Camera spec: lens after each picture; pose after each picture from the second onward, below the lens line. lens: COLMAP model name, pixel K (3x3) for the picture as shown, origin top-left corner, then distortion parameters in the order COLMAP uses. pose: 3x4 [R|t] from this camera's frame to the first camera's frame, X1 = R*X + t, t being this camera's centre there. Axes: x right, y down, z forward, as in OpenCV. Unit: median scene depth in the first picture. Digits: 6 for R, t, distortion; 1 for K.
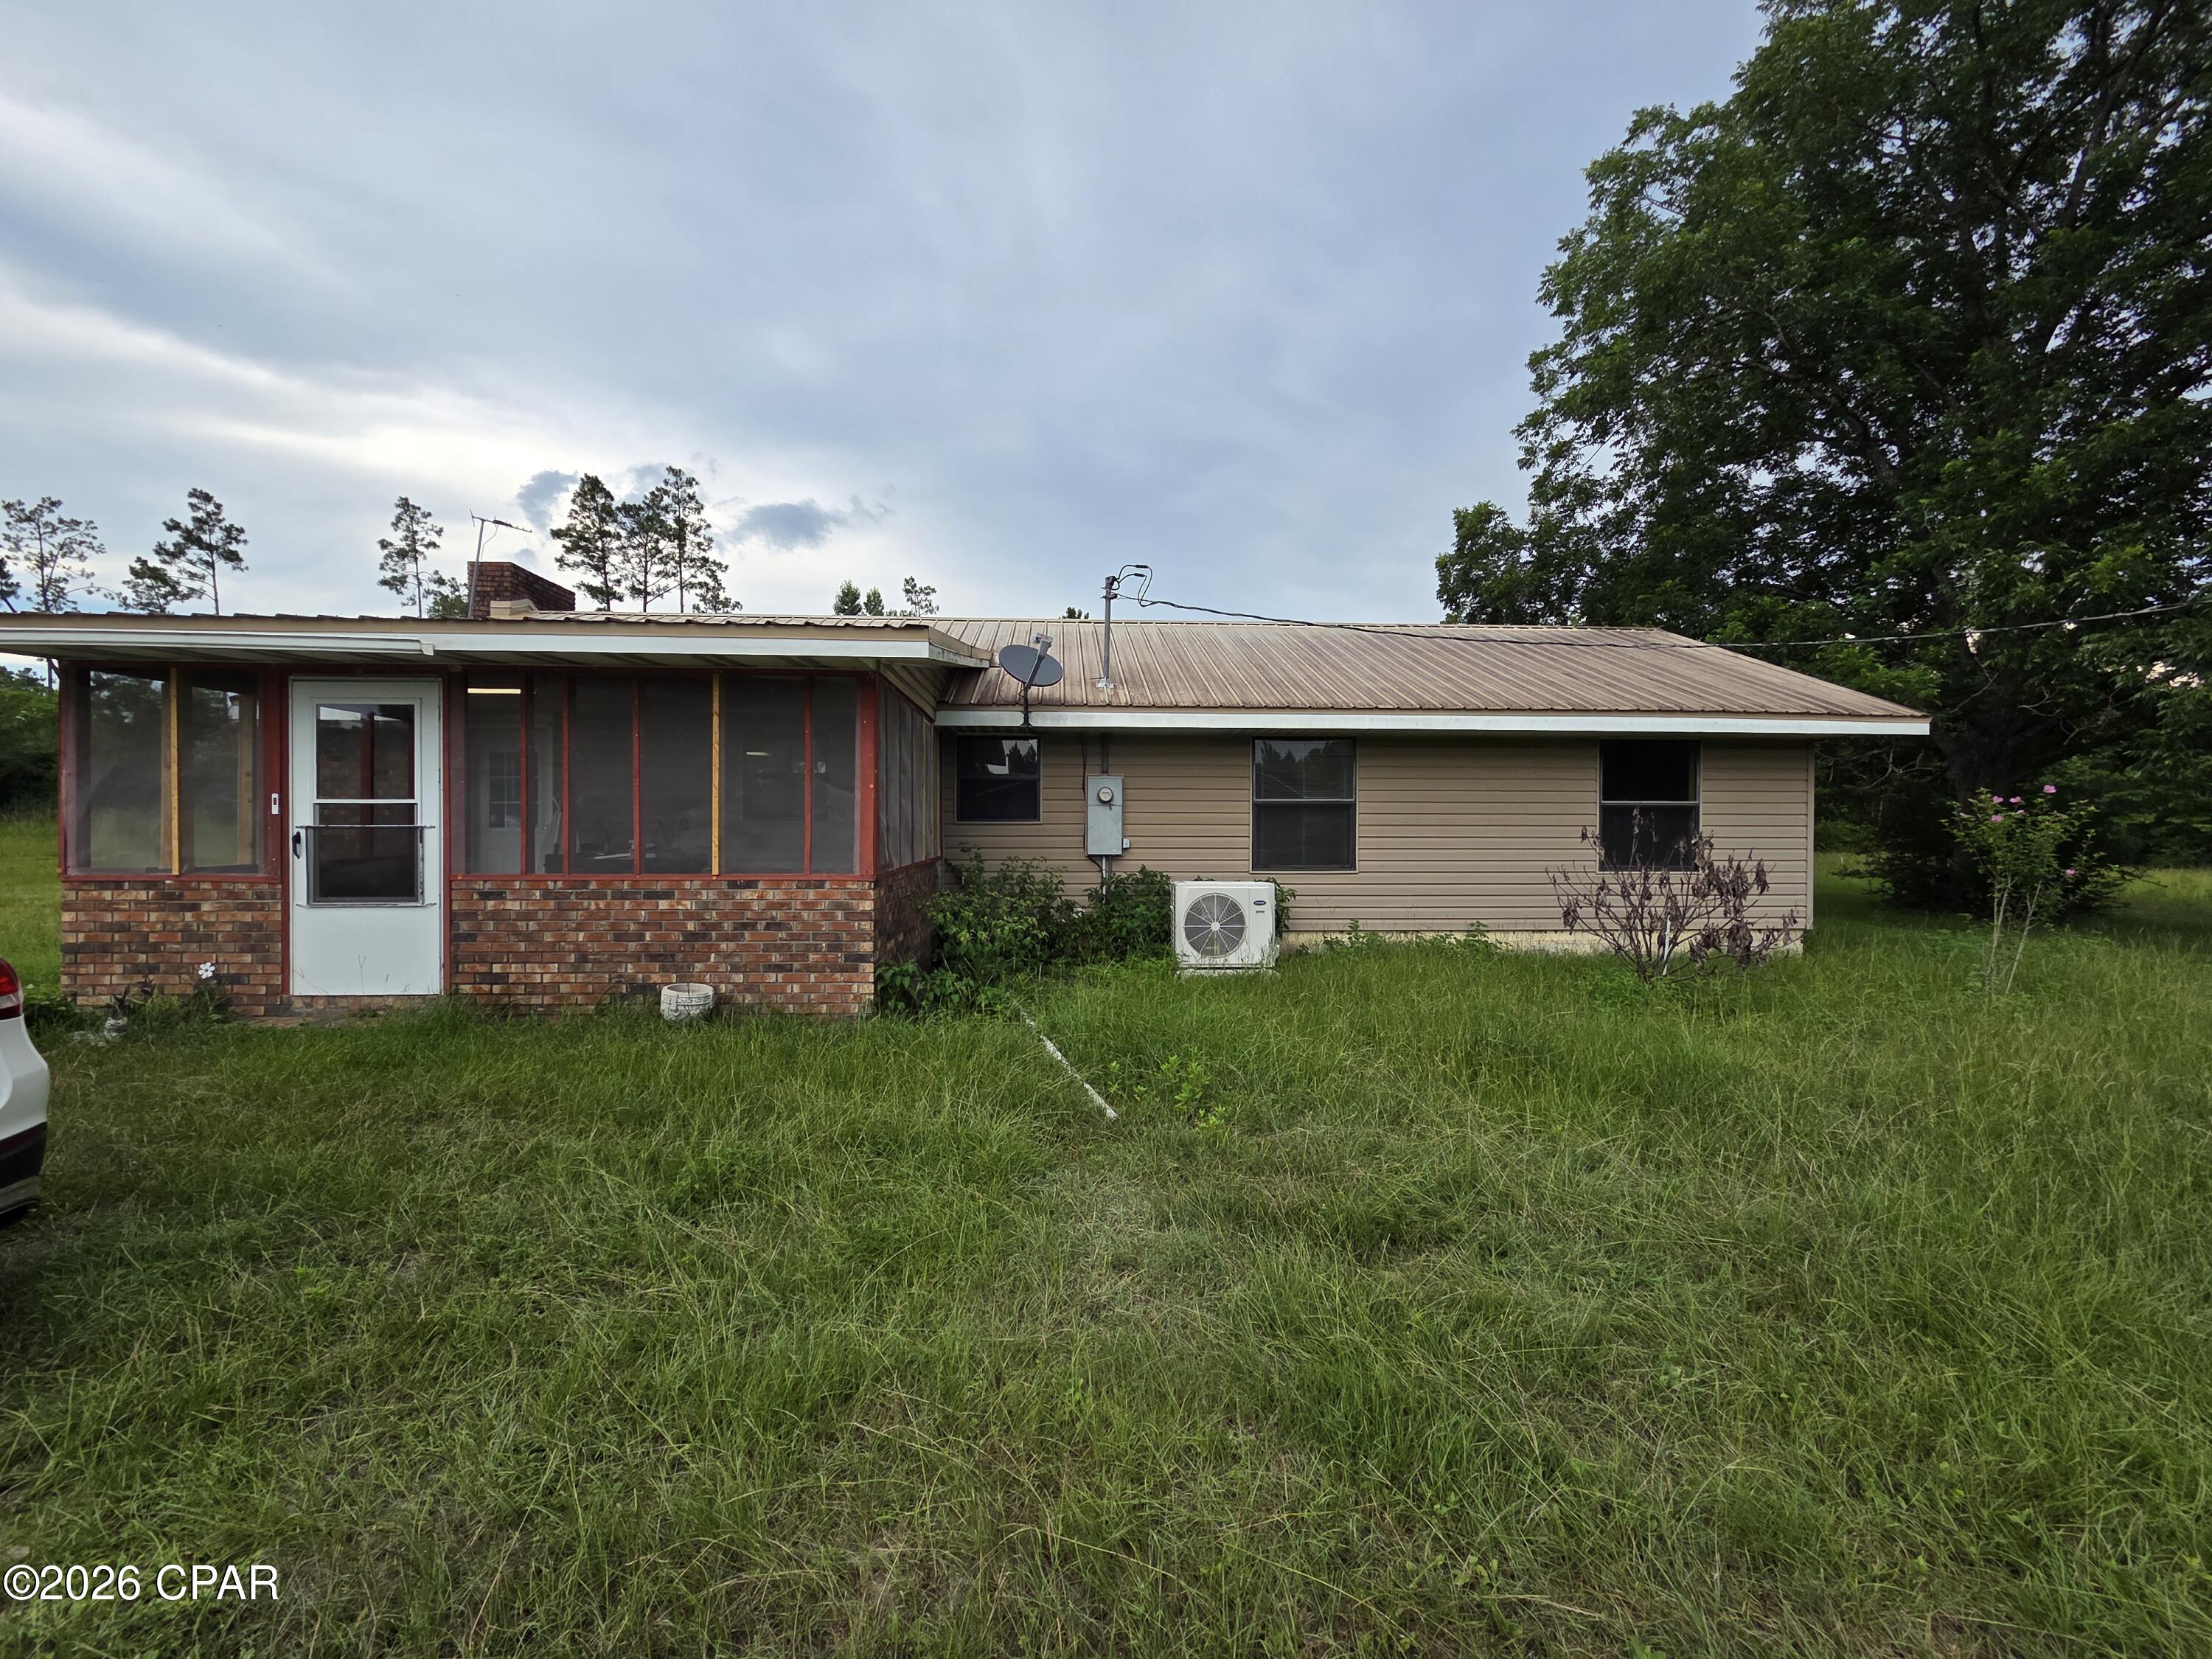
lens RADIAL K [[918.1, 0, 1106.0], [0, 918.1, 829.5], [0, 0, 1]] dist [-0.004377, 0.000307]
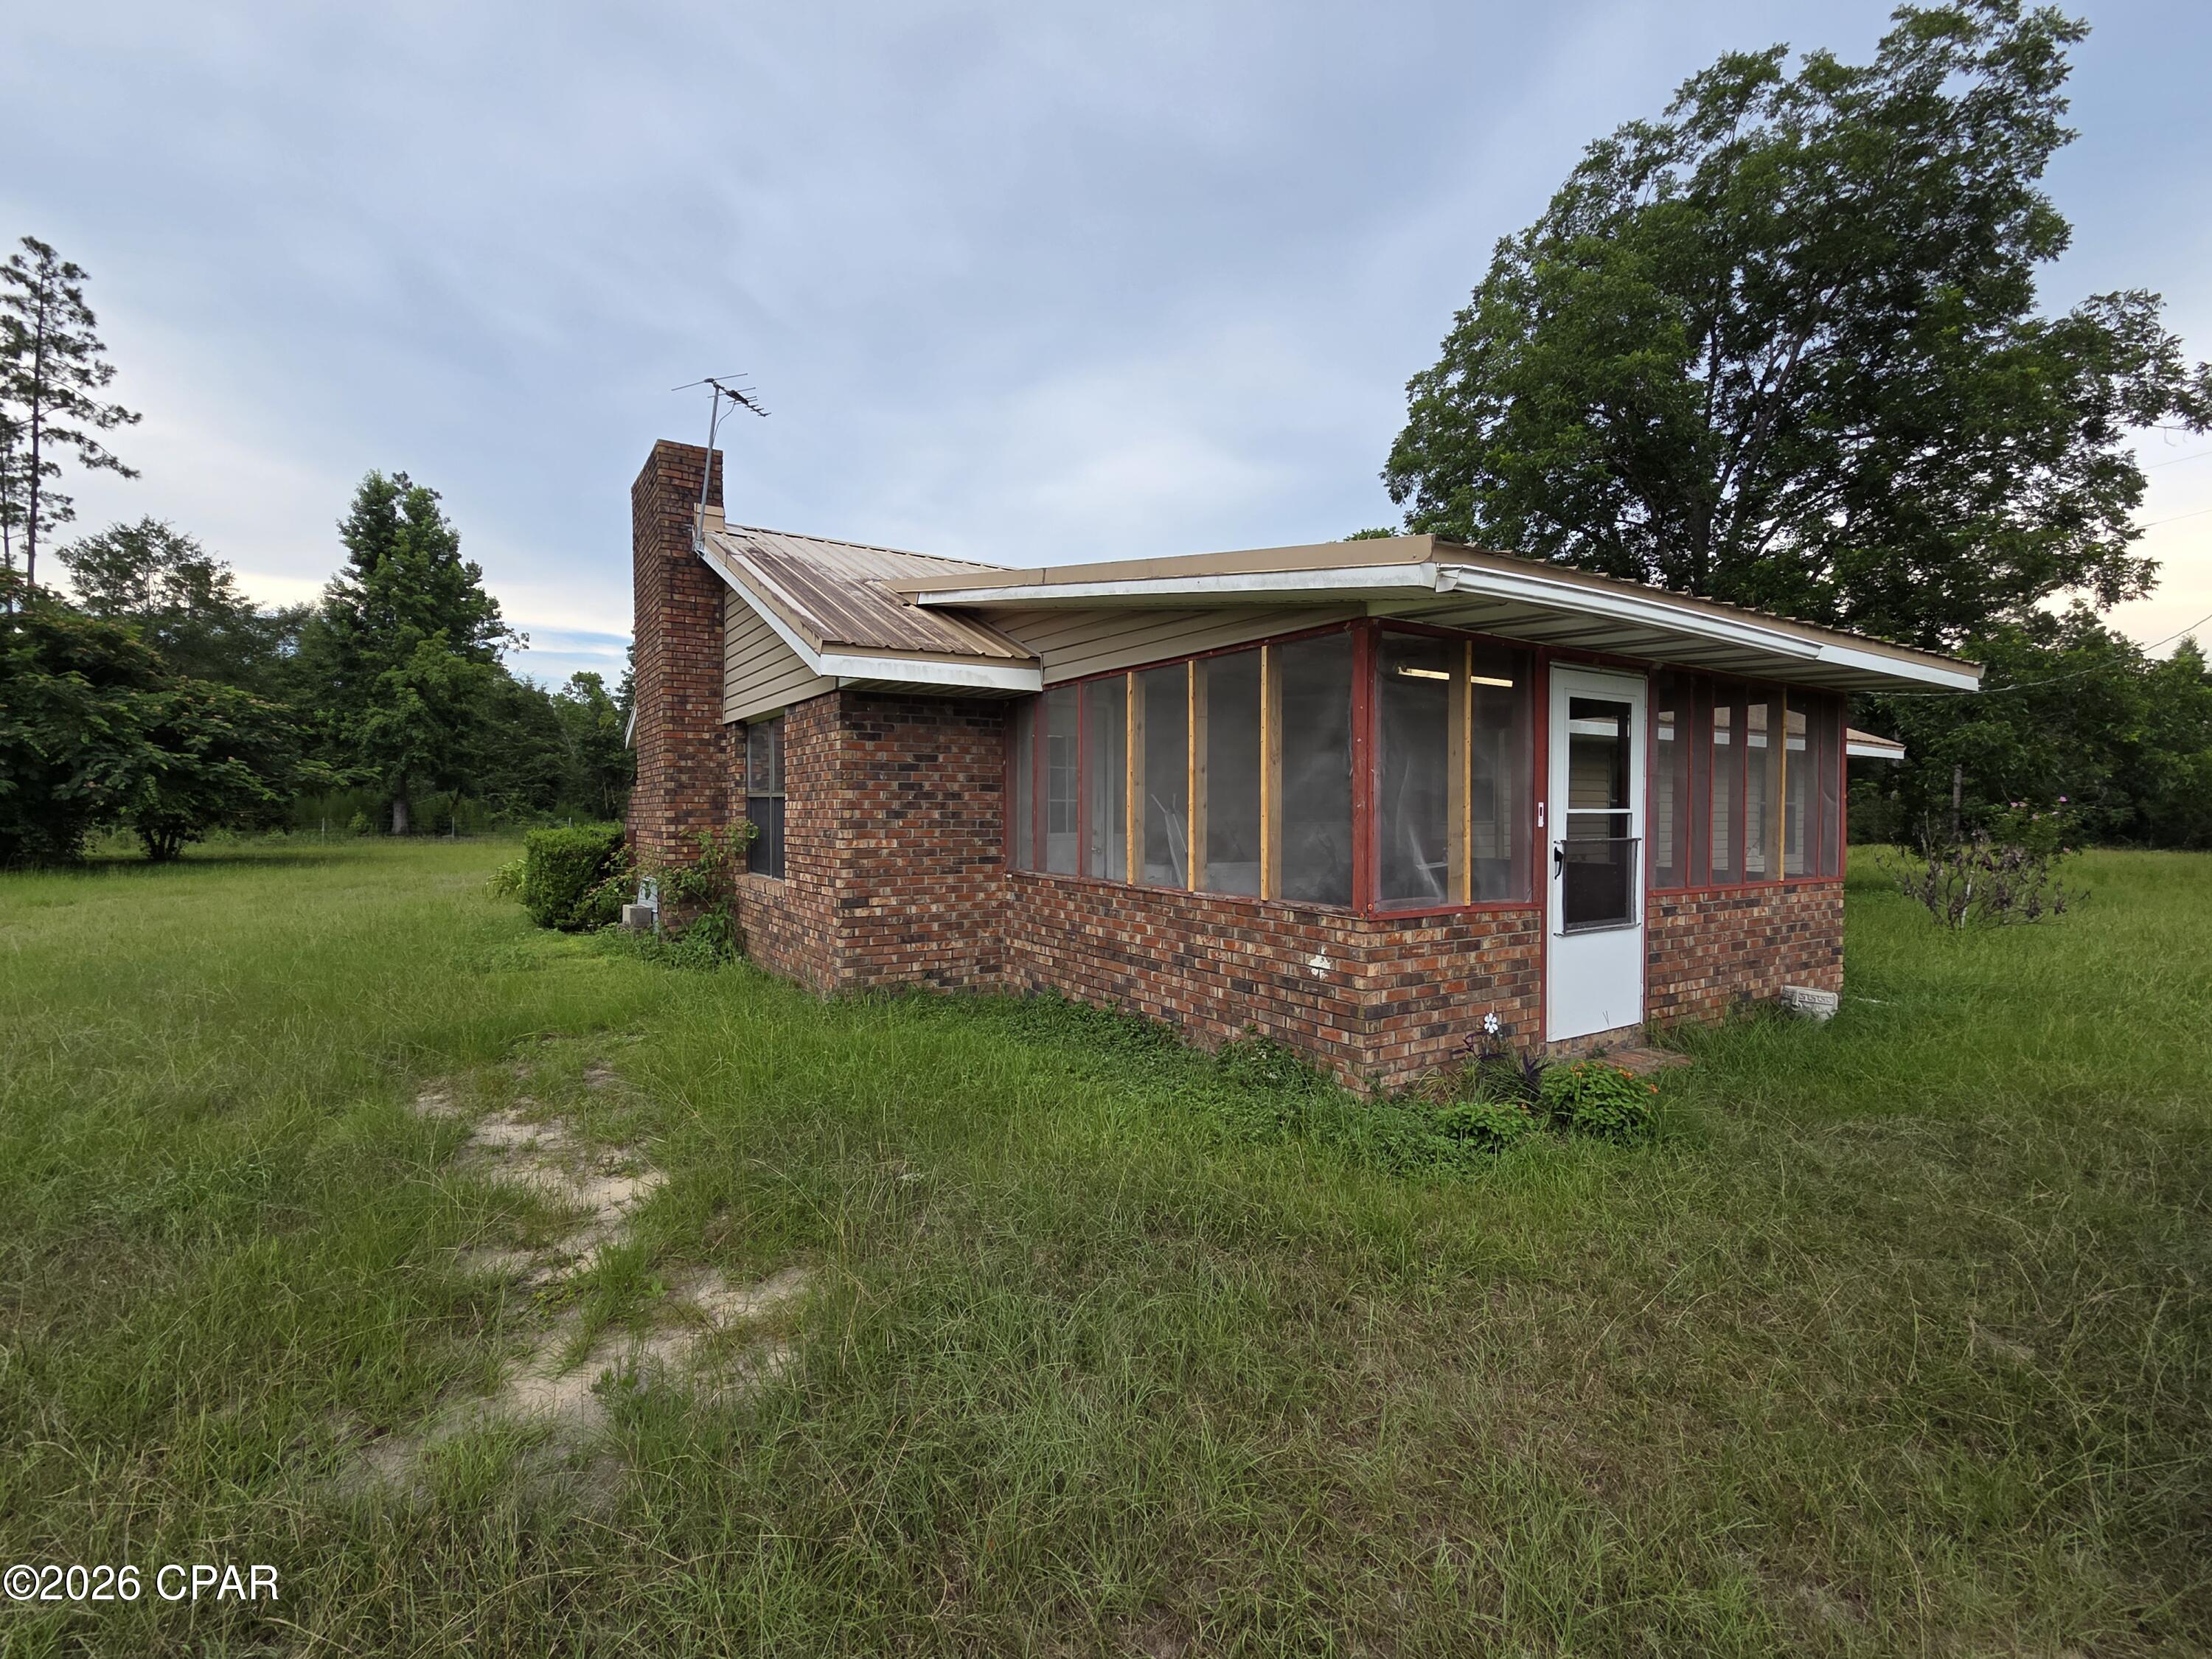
lens RADIAL K [[986.7, 0, 1106.0], [0, 986.7, 829.5], [0, 0, 1]] dist [0.002421, 0.000630]
pose [[0.866689, -0.009803, 0.498752, -1.696120], [0.001804, 0.999862, 0.016518, -0.029764], [-0.498846, -0.013417, 0.866587, 0.420231]]
